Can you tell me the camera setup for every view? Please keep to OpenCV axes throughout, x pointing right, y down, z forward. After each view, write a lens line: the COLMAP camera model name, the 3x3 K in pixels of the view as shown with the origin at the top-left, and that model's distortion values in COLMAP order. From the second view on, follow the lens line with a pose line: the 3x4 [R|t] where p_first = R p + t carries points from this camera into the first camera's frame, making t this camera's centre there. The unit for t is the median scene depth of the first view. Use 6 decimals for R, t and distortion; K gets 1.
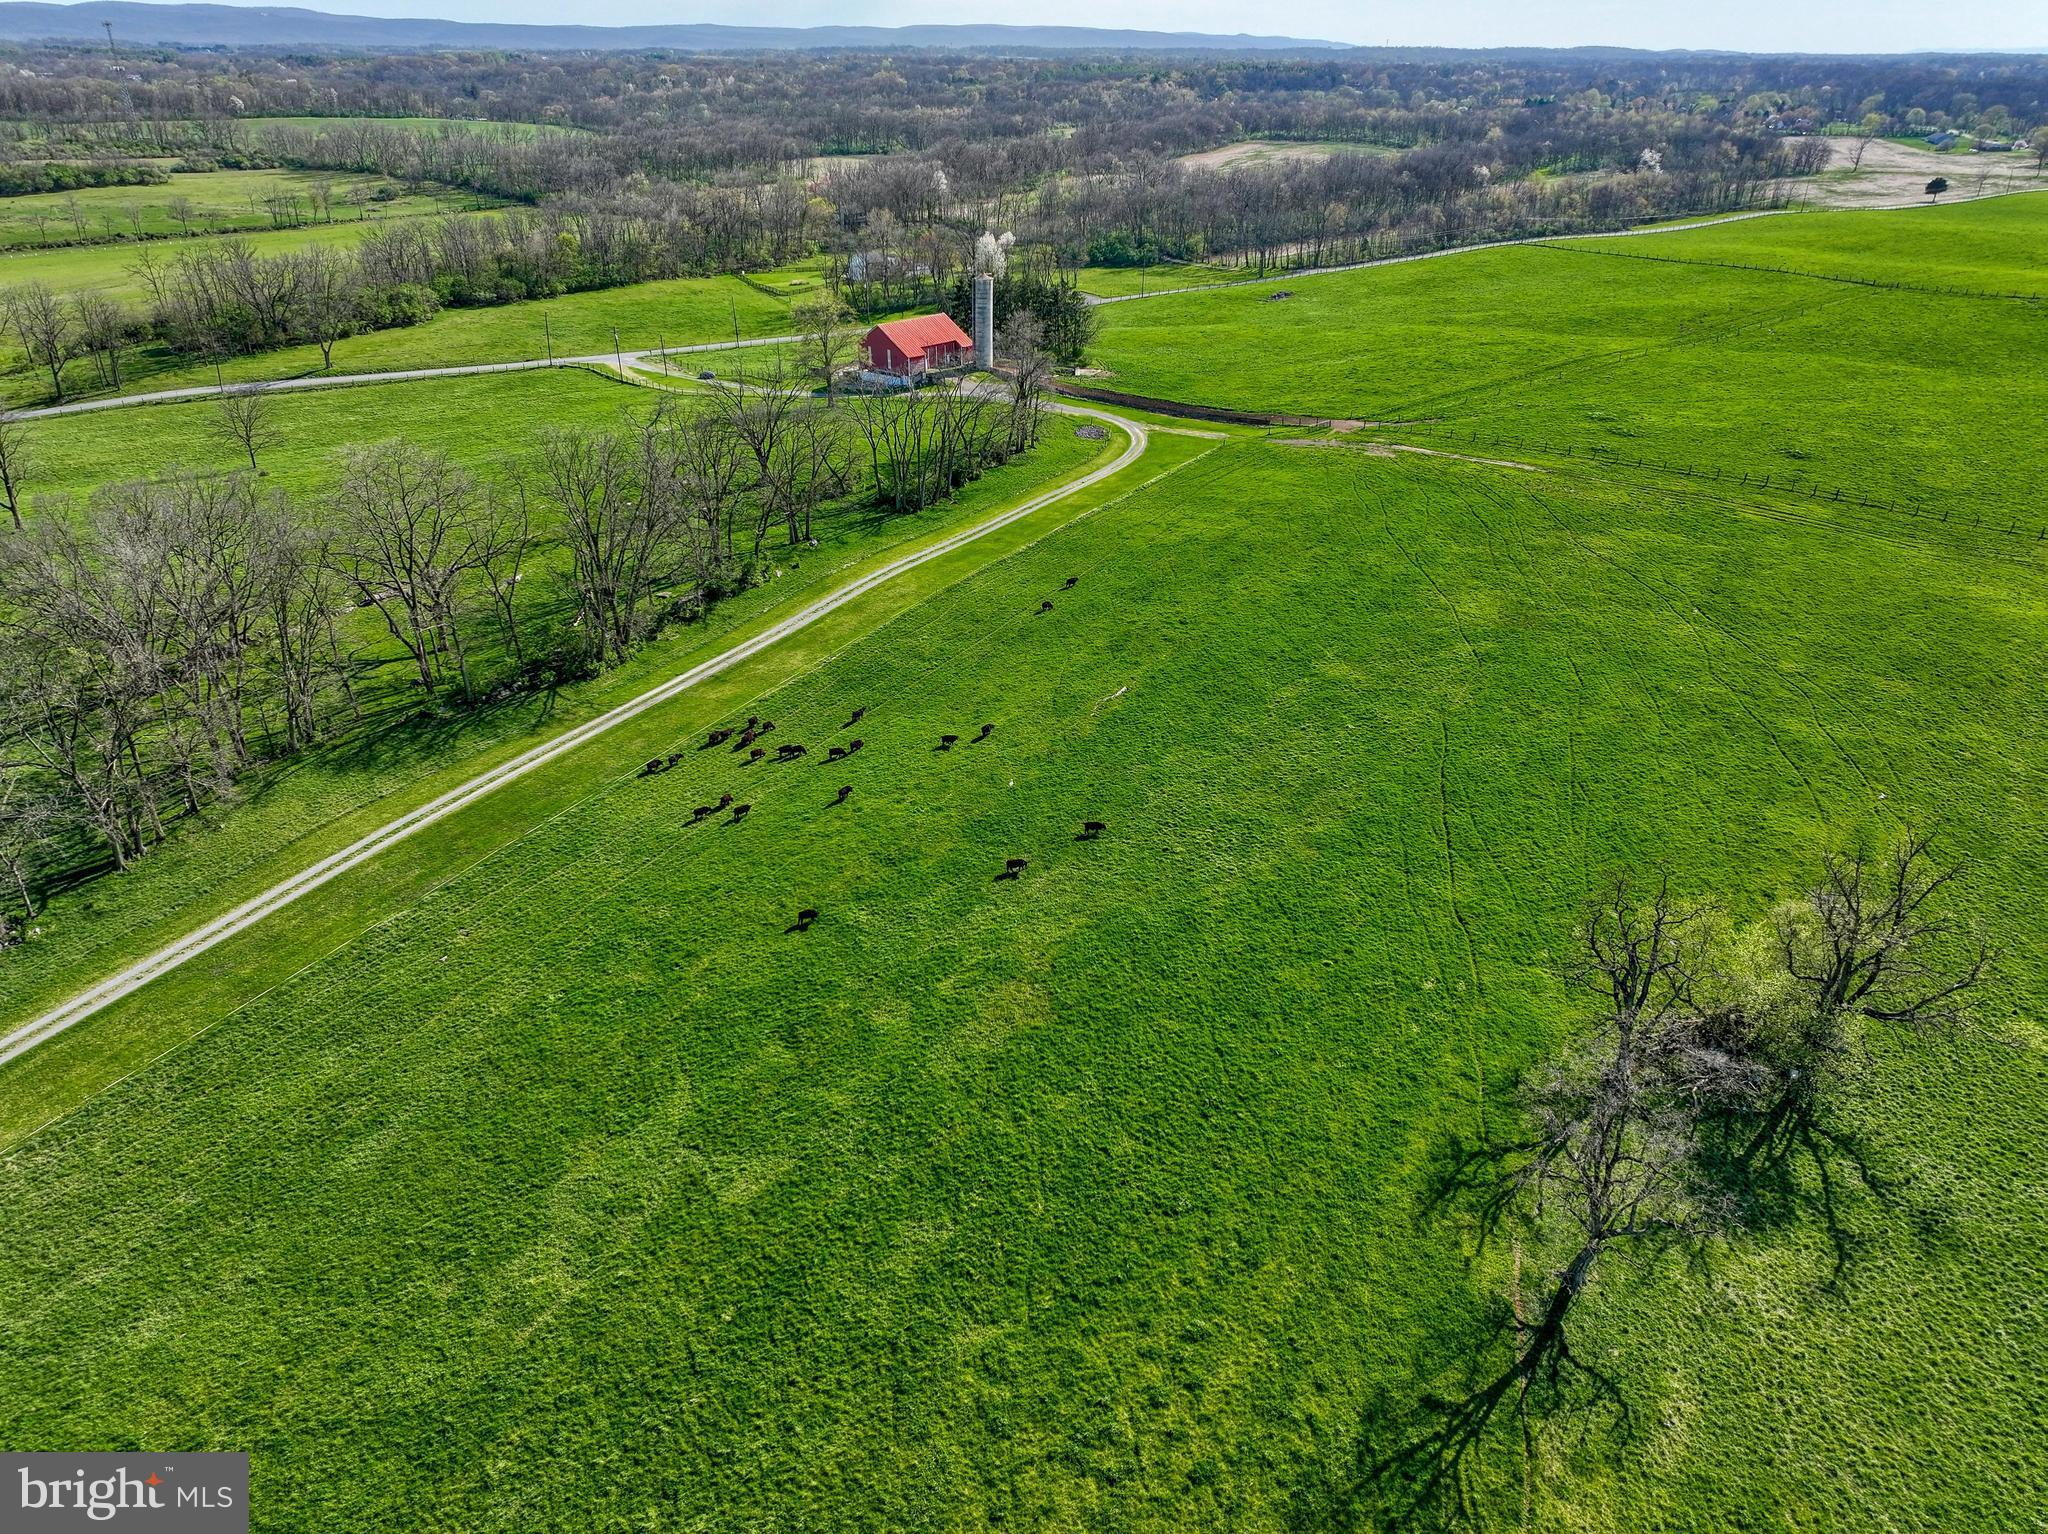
lens RADIAL K [[1437.1, 0, 1024.0], [0, 1437.1, 767.0], [0, 0, 1]] dist [0.006214, 0.008530]
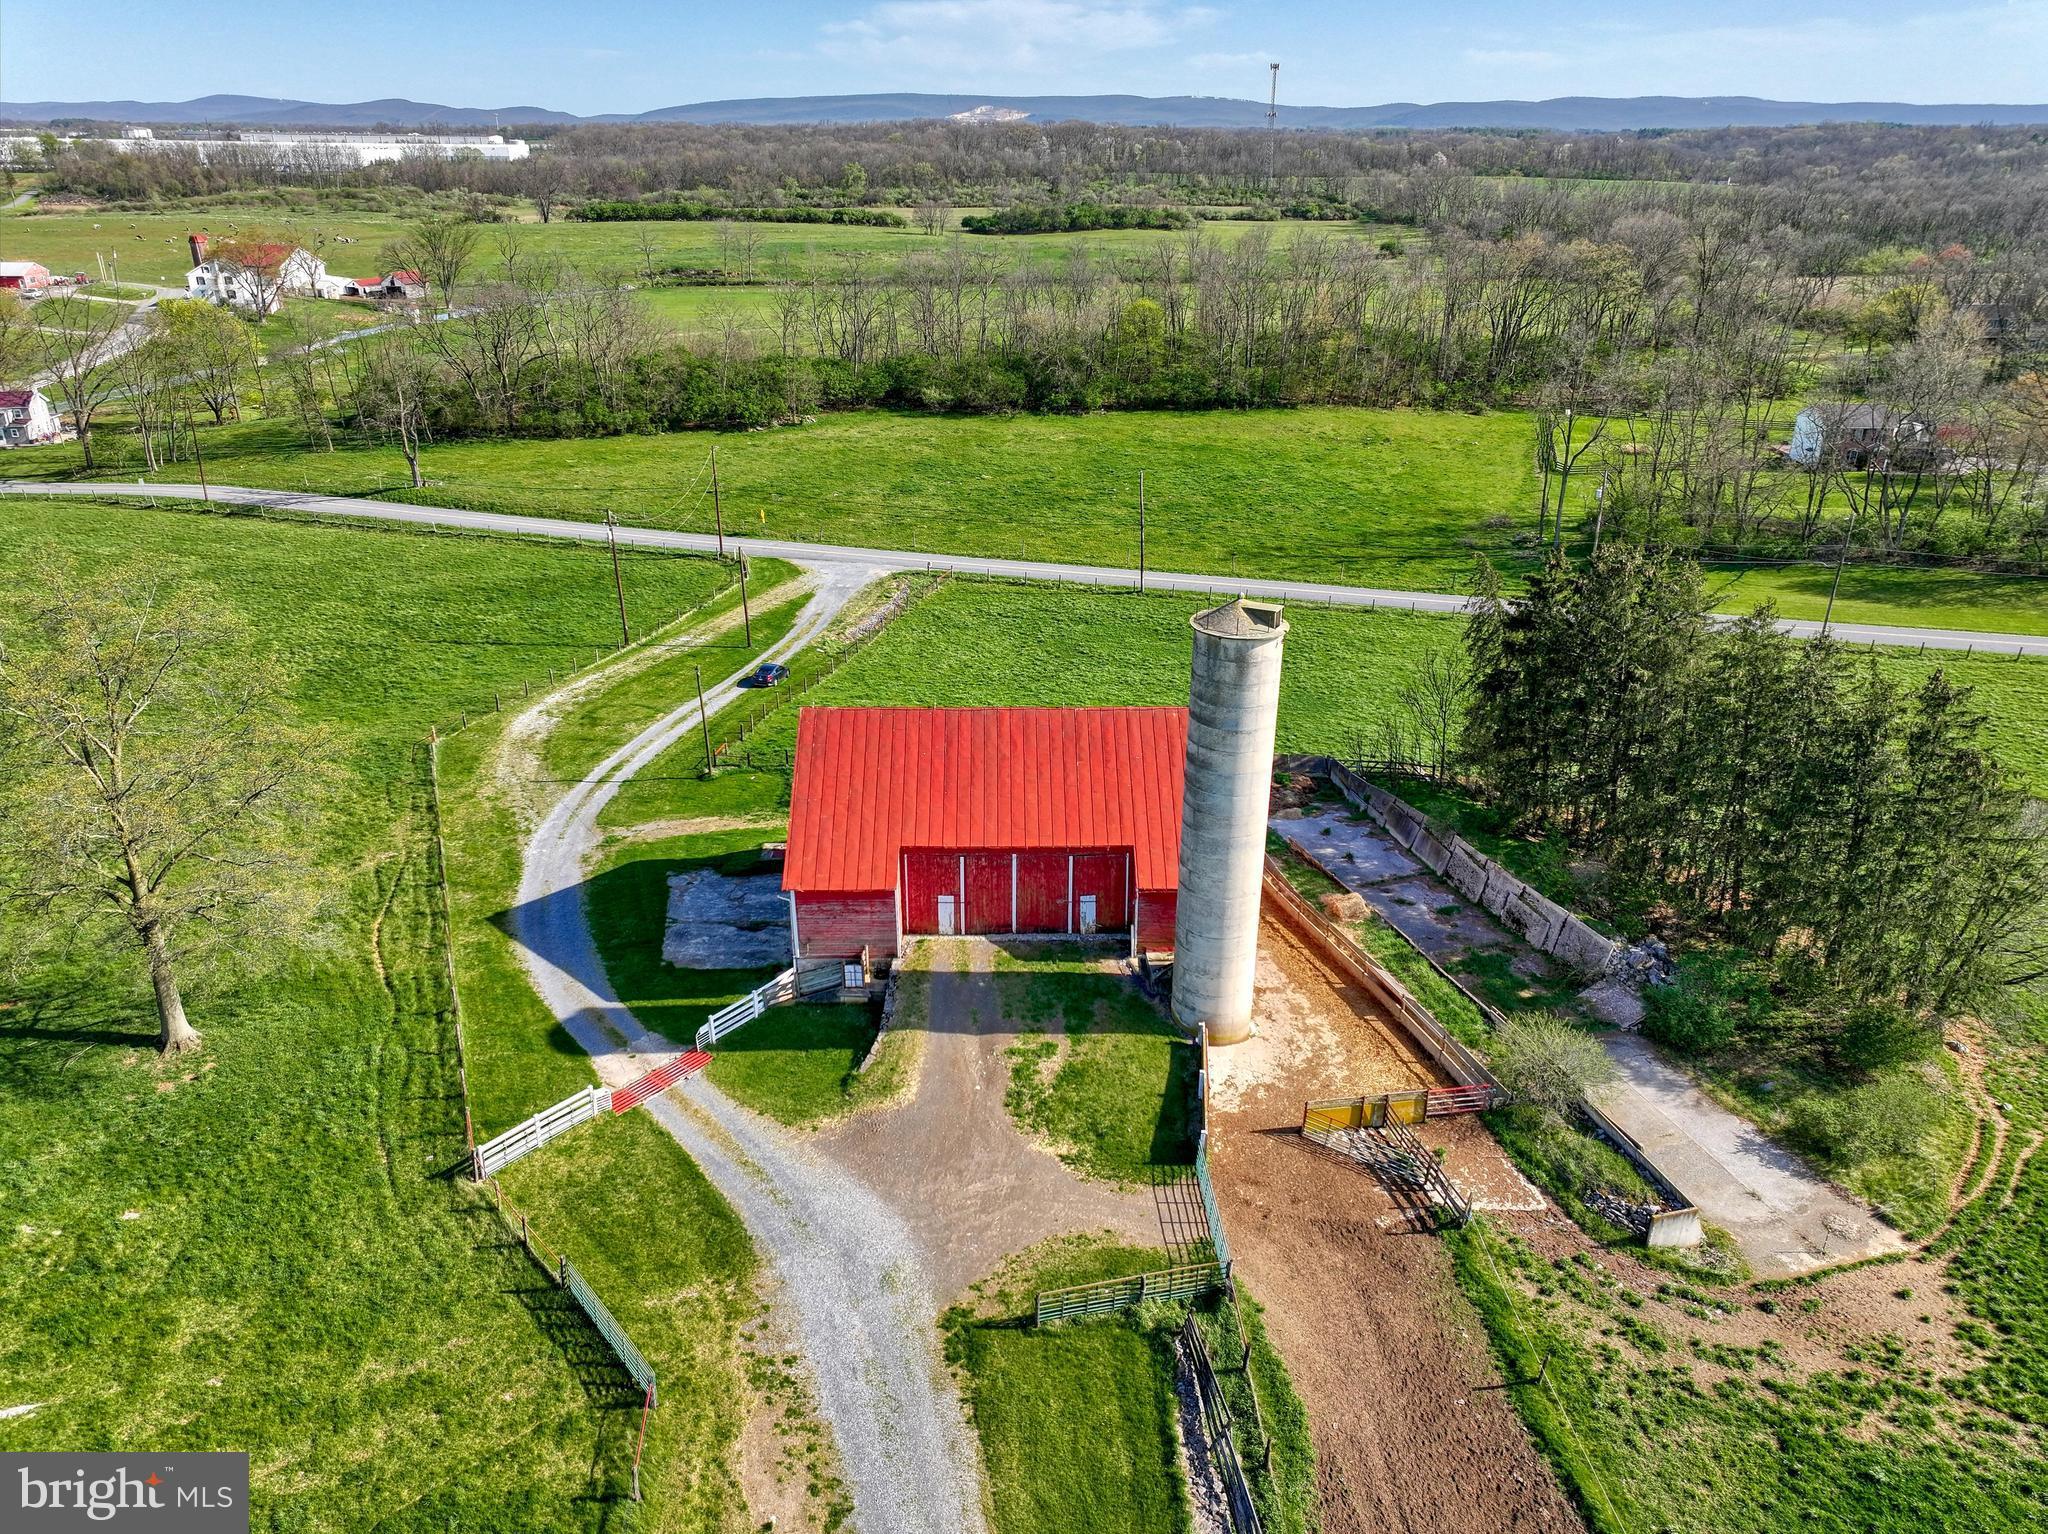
lens RADIAL K [[1437.1, 0, 1024.0], [0, 1437.1, 767.0], [0, 0, 1]] dist [0.006214, 0.008530]
pose [[0.655657, 0.299847, -0.692969, 0.064374], [-0.335125, 0.937981, 0.088783, -0.229628], [0.676613, 0.174020, 0.715480, 0.591226]]
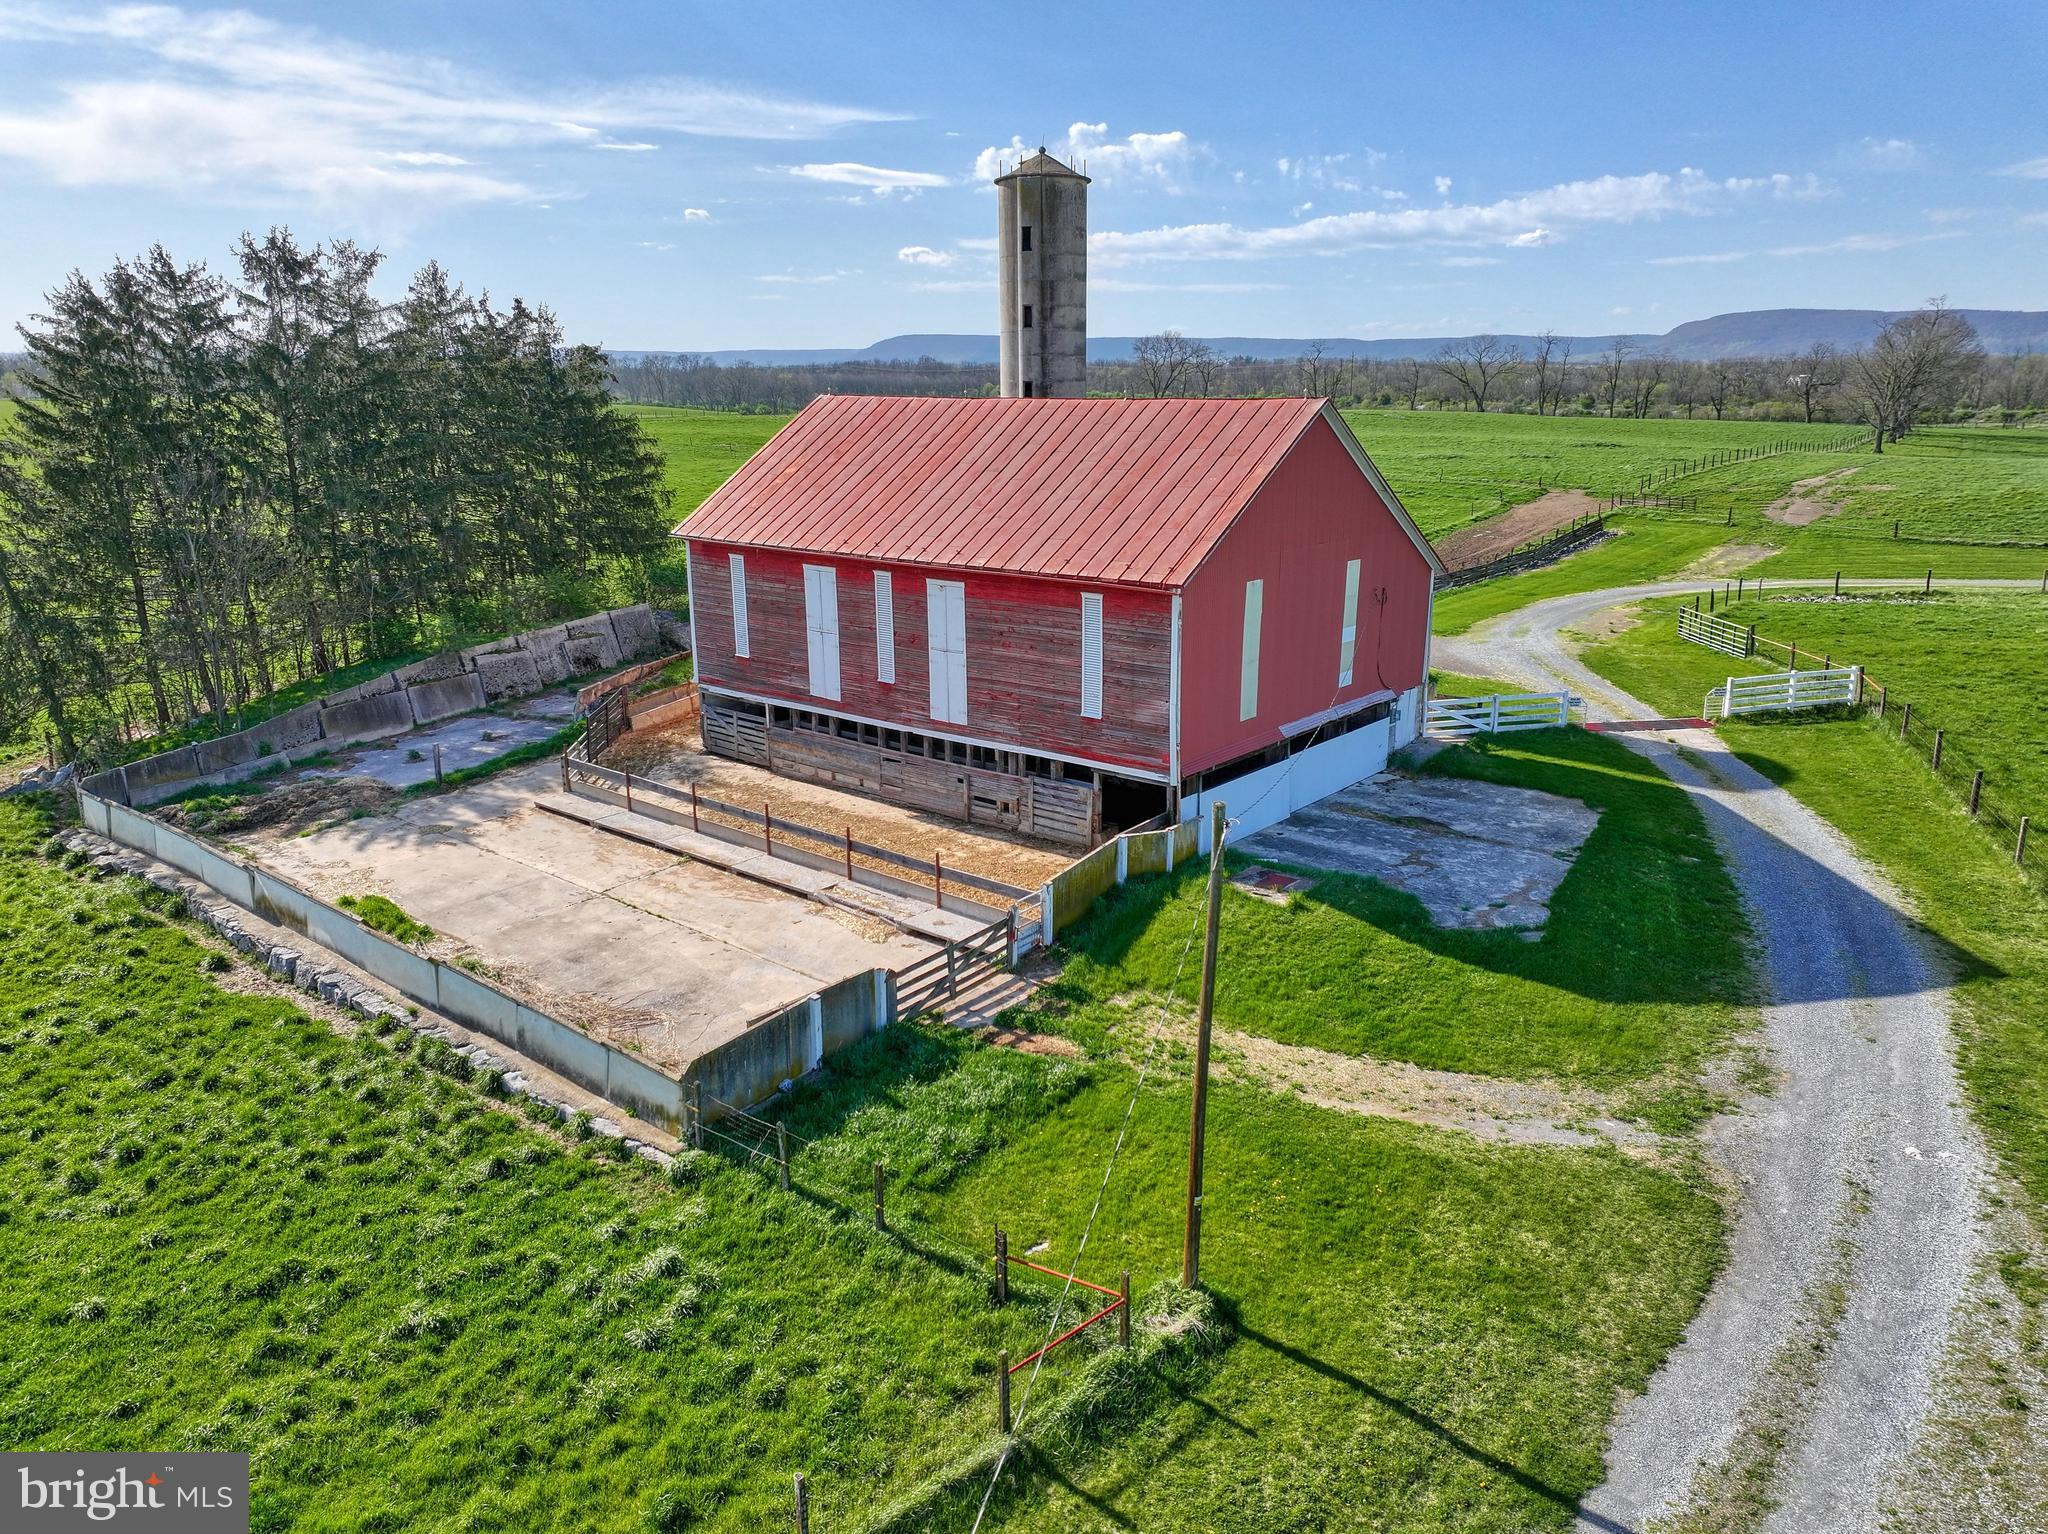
lens RADIAL K [[1437.1, 0, 1024.0], [0, 1437.1, 767.0], [0, 0, 1]] dist [0.006214, 0.008530]
pose [[-0.012235, -0.266483, 0.963762, -0.164688], [0.446075, 0.861157, 0.243776, -0.223273], [-0.894912, 0.432892, 0.108335, 0.709360]]
